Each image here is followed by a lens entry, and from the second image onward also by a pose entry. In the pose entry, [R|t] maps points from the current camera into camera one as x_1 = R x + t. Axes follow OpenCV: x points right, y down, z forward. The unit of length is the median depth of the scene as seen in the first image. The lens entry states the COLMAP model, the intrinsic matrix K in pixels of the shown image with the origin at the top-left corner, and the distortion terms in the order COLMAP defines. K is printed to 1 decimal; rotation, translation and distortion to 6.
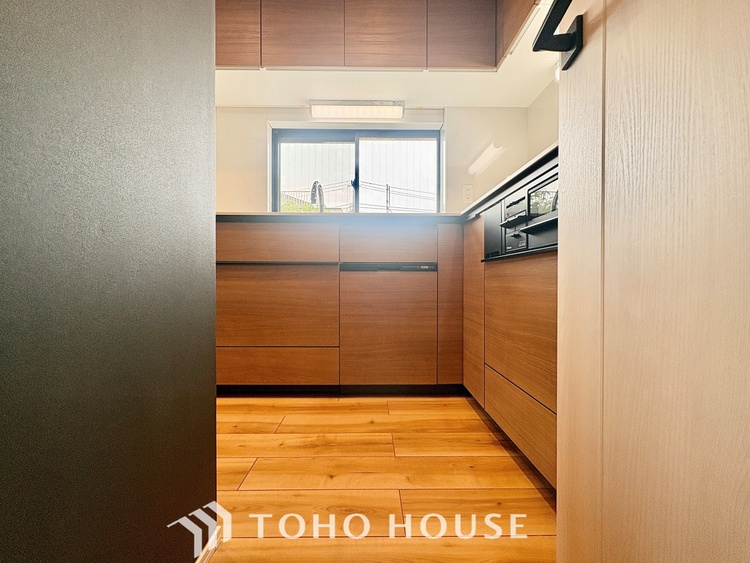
lens RADIAL K [[298.7, 0, 375.5], [0, 298.7, 280.9], [0, 0, 1]] dist [-0.000876, -0.000015]
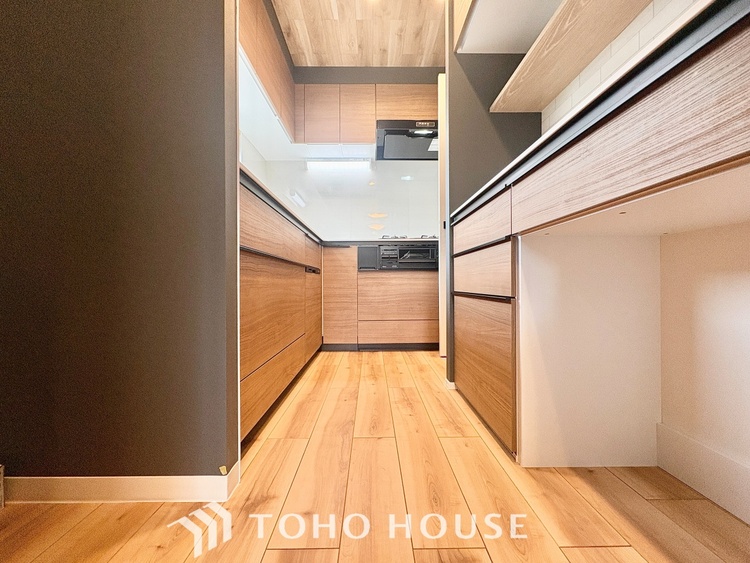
lens RADIAL K [[298.7, 0, 378.0], [0, 298.7, 282.4], [0, 0, 1]] dist [-0.000876, -0.000015]
pose [[0.002450, 0.001383, 0.999996, -1.636228], [0.013020, 0.999914, -0.001415, 0.025802], [-0.999912, 0.013024, 0.002432, 0.857571]]
